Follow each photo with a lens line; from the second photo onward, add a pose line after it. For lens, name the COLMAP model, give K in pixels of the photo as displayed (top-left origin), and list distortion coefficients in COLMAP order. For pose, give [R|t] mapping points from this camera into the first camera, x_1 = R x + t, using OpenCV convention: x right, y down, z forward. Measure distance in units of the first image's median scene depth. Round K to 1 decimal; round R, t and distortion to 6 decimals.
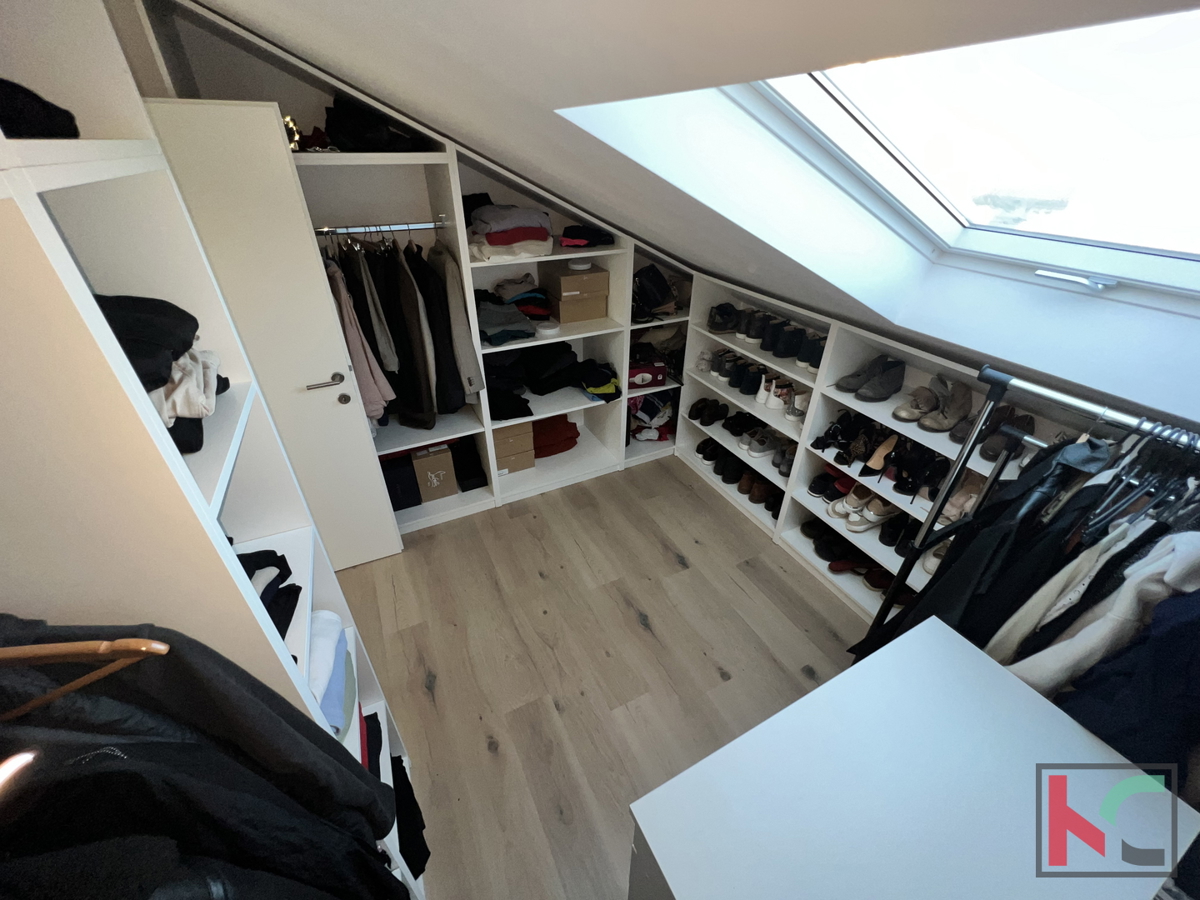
lens RADIAL K [[480.5, 0, 599.6], [0, 480.5, 451.9], [0, 0, 1]] dist [-0.000433, 0.000248]
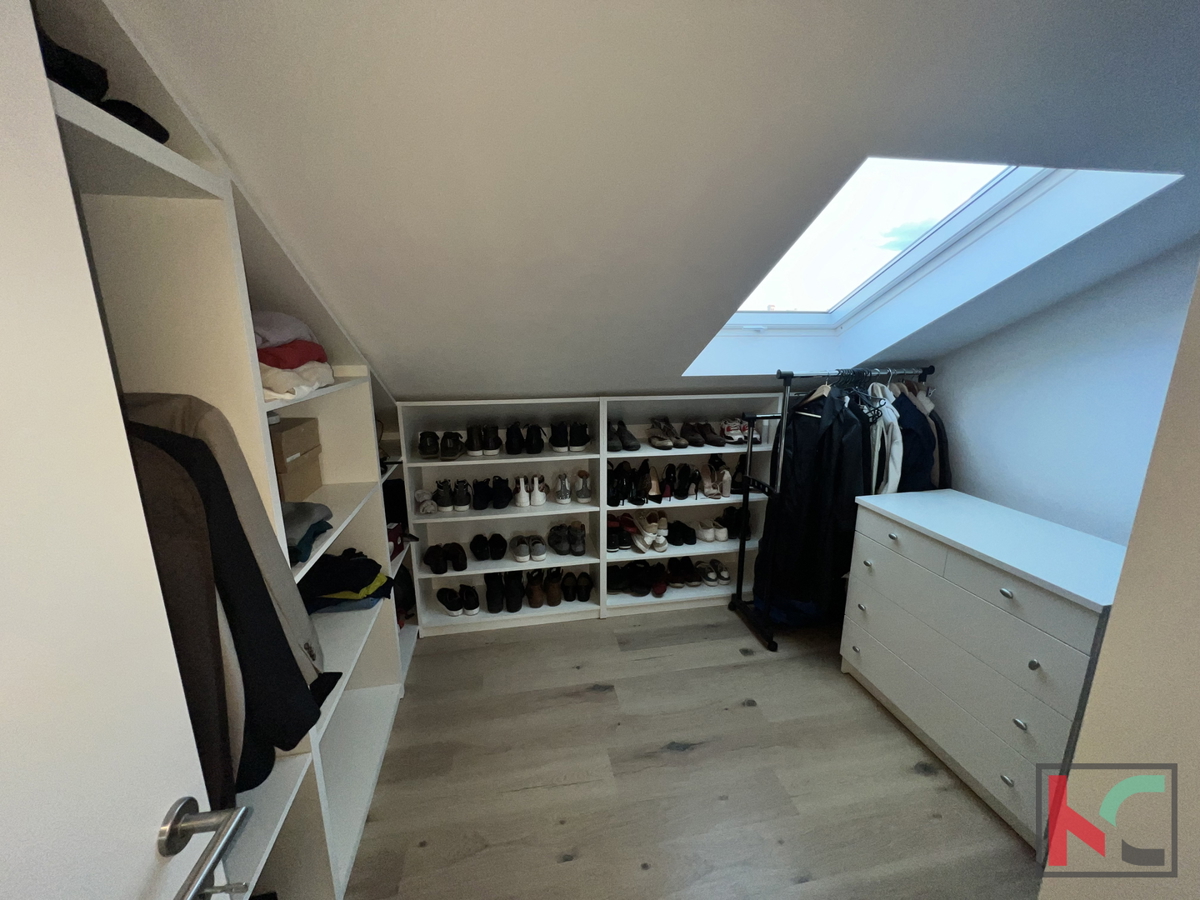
lens RADIAL K [[480.5, 0, 599.6], [0, 480.5, 451.9], [0, 0, 1]] dist [-0.000433, 0.000248]
pose [[0.277145, -0.225824, 0.933914, -0.513898], [0.530258, 0.846514, 0.047333, -0.163556], [-0.801260, 0.482097, 0.354352, 0.482890]]
